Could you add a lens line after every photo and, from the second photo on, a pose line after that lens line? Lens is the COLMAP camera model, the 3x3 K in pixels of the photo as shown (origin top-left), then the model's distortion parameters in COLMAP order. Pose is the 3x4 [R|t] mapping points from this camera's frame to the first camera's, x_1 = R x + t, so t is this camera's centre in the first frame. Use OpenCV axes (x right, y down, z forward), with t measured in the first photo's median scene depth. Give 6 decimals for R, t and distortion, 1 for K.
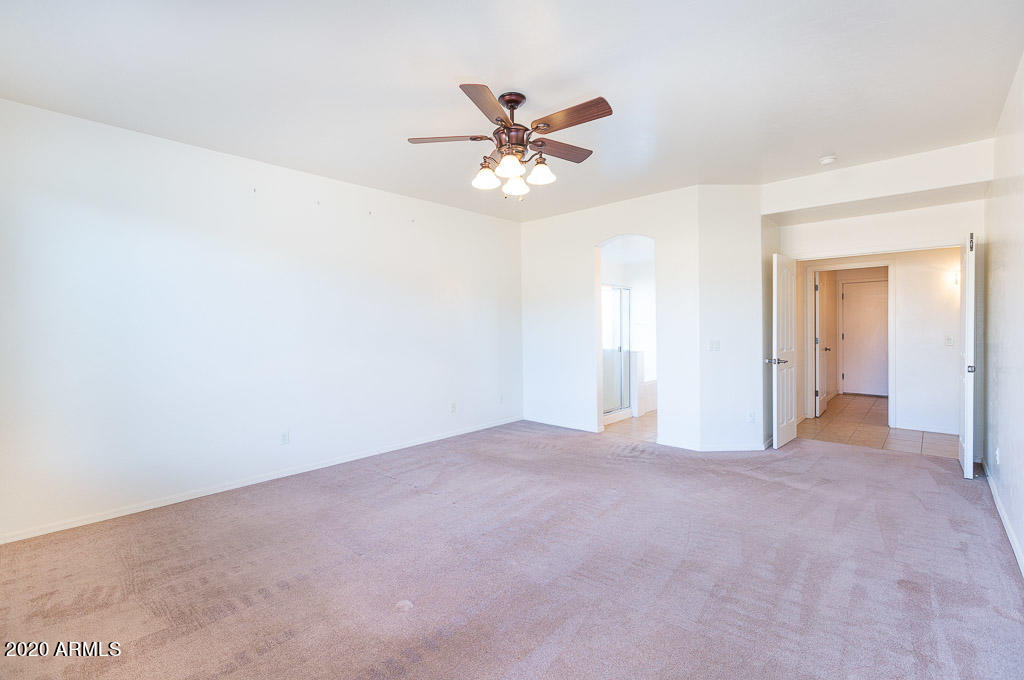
lens RADIAL K [[453.5, 0, 512.0], [0, 453.5, 340.0], [0, 0, 1]] dist [0.001029, 0.000036]
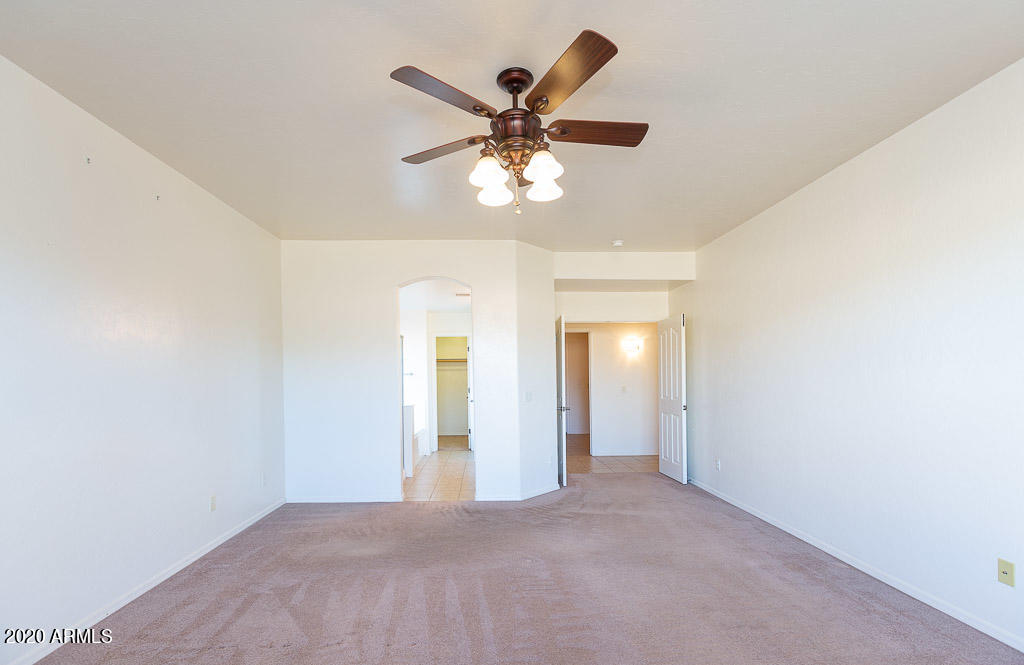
lens RADIAL K [[462.3, 0, 507.0], [0, 462.3, 382.4], [0, 0, 1]] dist [0.002194, 0.000041]
pose [[0.715256, -0.005335, 0.698842, -0.335539], [0.020265, 0.999709, -0.013110, -0.007668], [-0.698568, 0.023540, 0.715156, 0.273598]]
